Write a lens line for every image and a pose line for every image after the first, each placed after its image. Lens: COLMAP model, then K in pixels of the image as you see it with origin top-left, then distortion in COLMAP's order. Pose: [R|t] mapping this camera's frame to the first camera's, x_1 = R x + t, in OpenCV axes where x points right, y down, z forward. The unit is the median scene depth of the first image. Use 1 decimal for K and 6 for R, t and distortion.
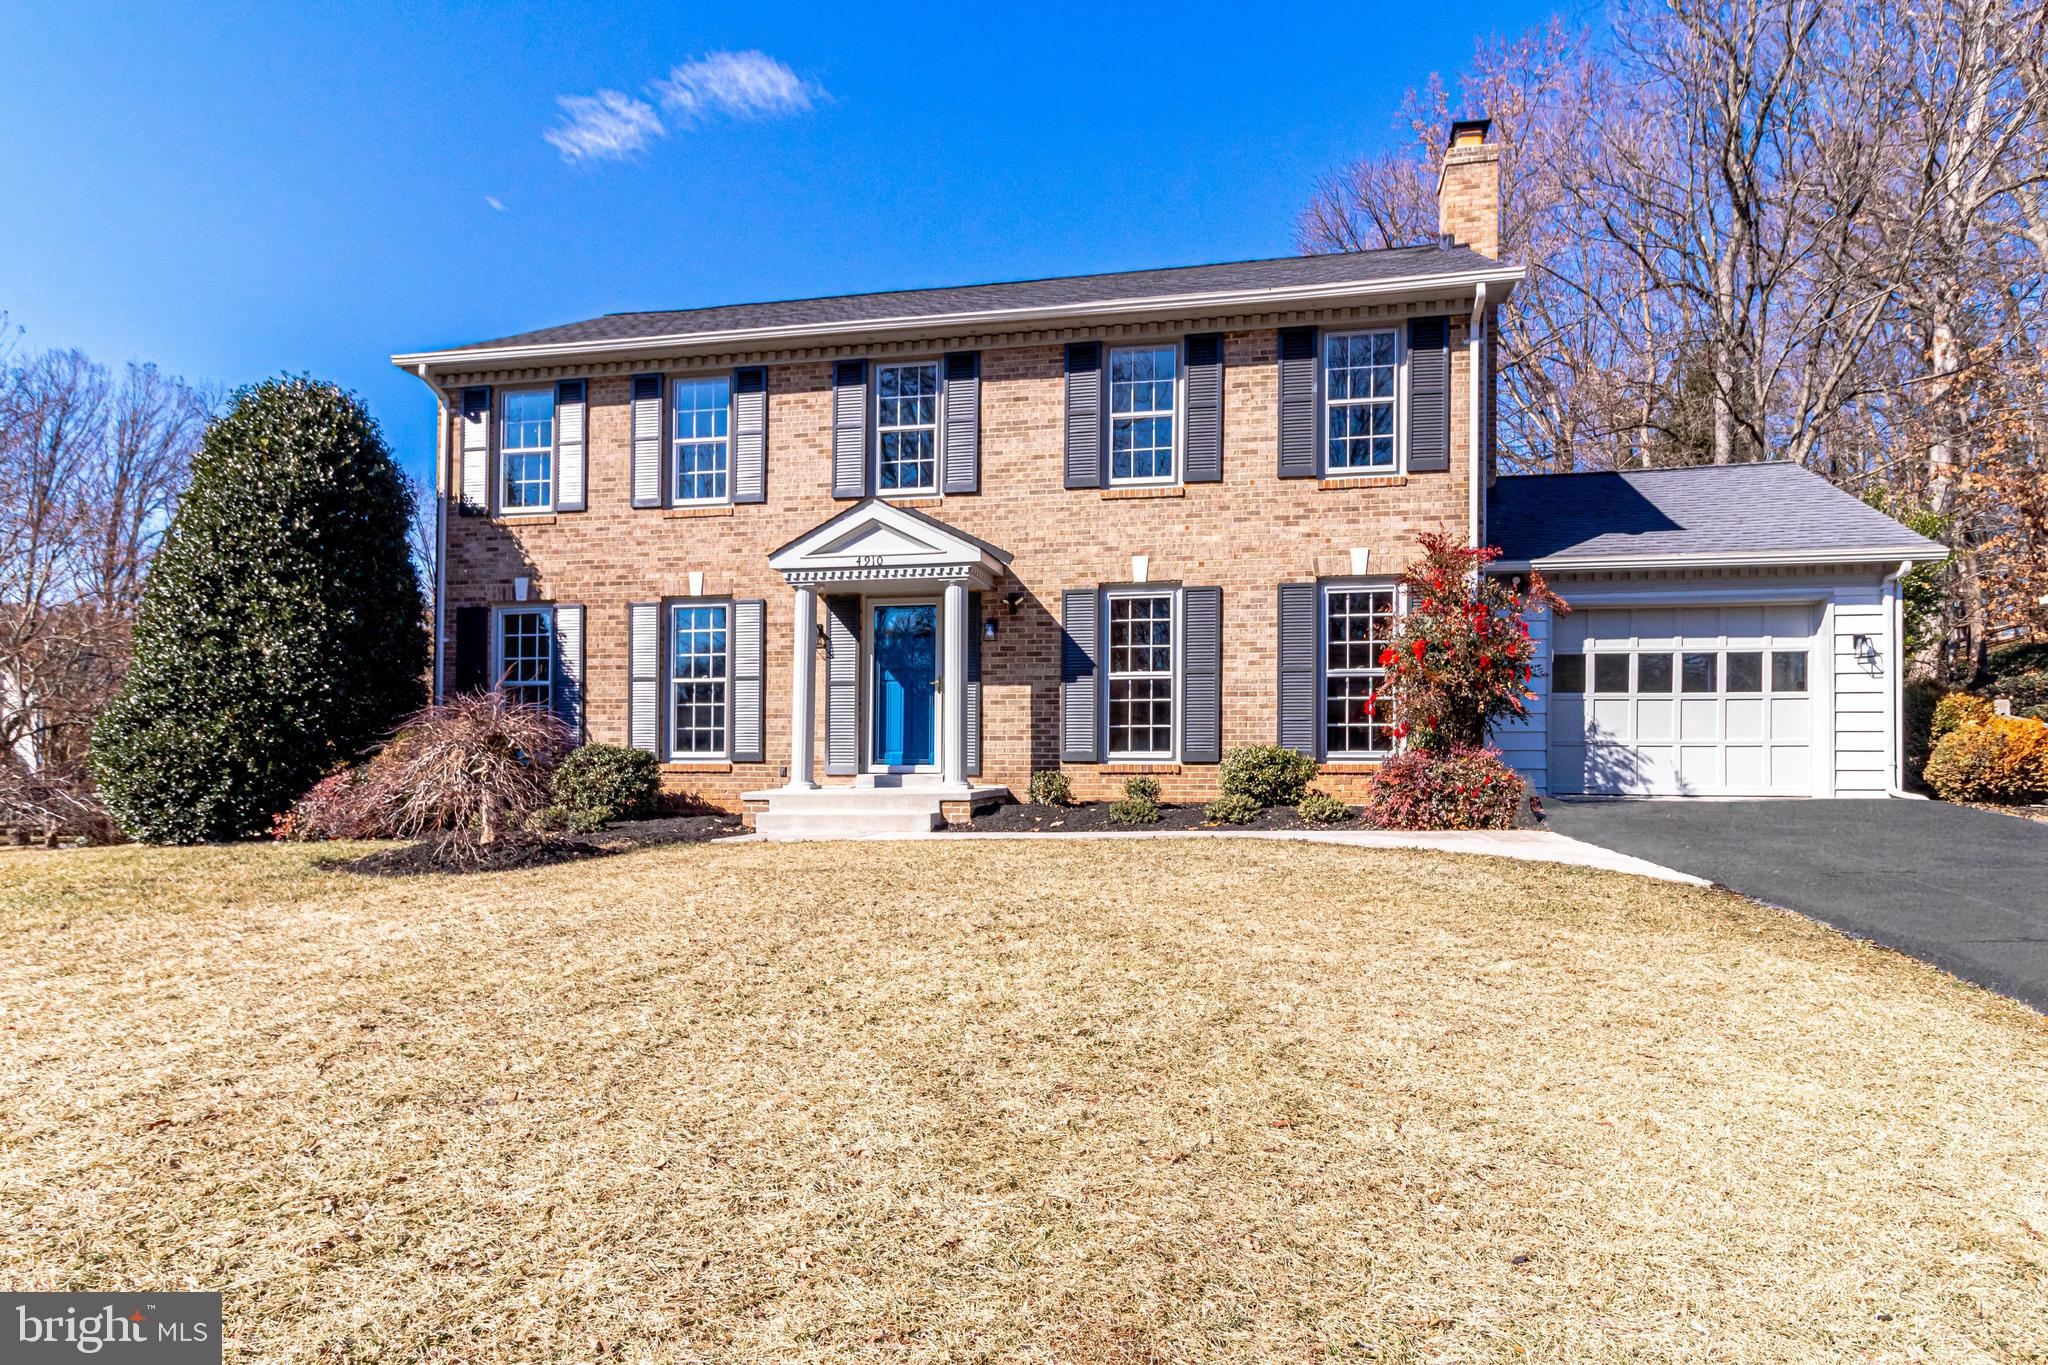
lens RADIAL K [[1245.7, 0, 1024.0], [0, 1245.7, 682.5], [0, 0, 1]] dist [-0.000258, -0.000003]
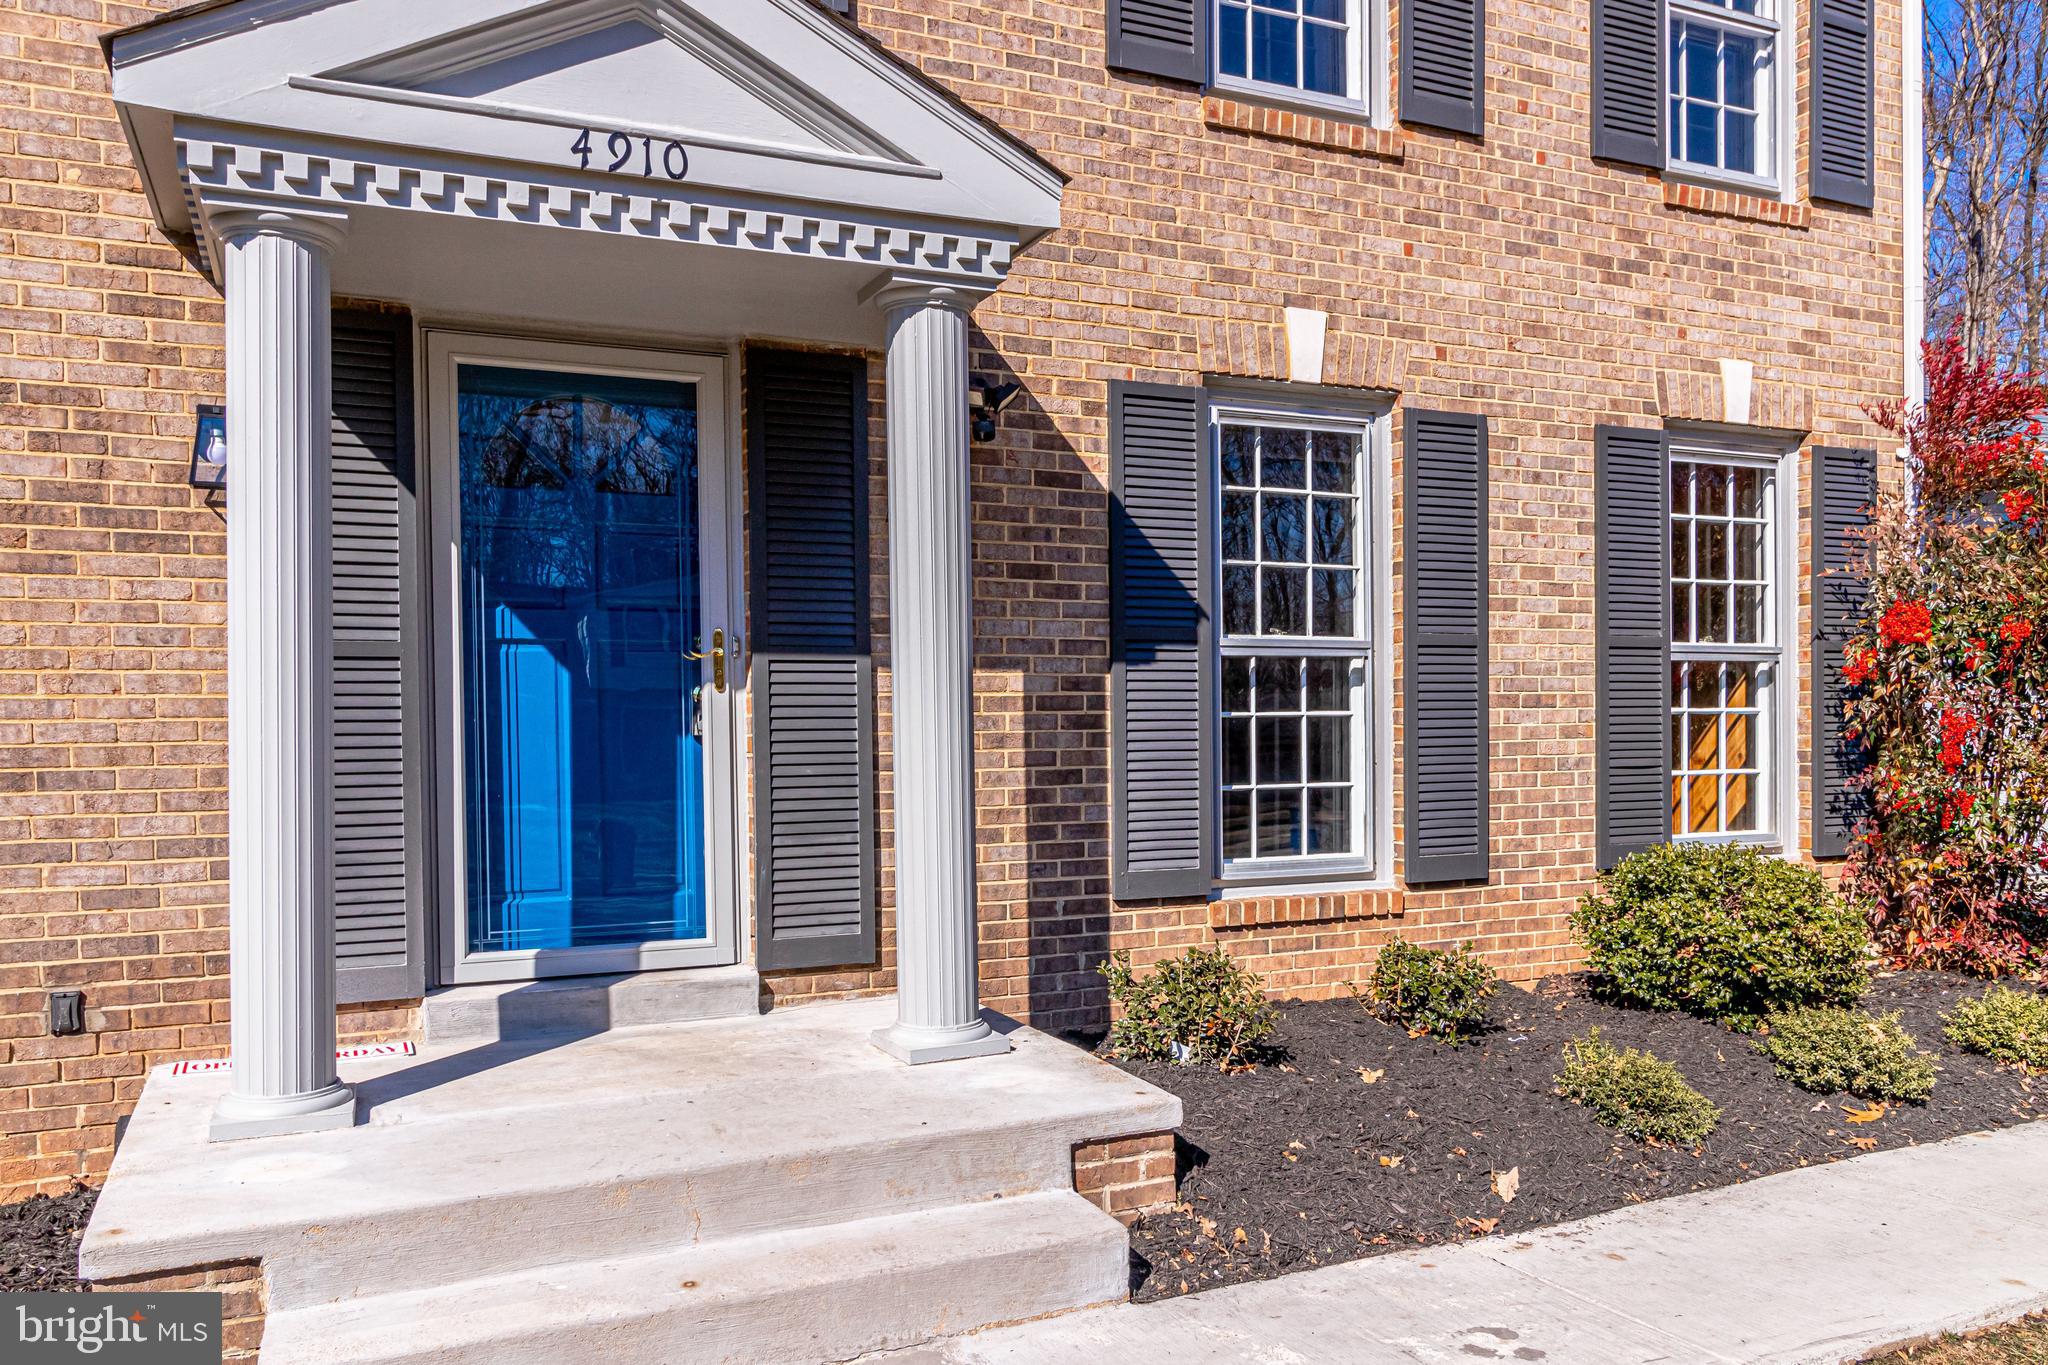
lens RADIAL K [[1570.6, 0, 1024.6], [0, 1570.6, 723.0], [0, 0, 1]] dist [-0.001177, -0.003071]
pose [[0.790958, -0.012632, 0.611740, -0.246419], [-0.031647, 0.997604, 0.061518, -0.009010], [-0.611051, -0.068017, 0.788663, 0.694797]]
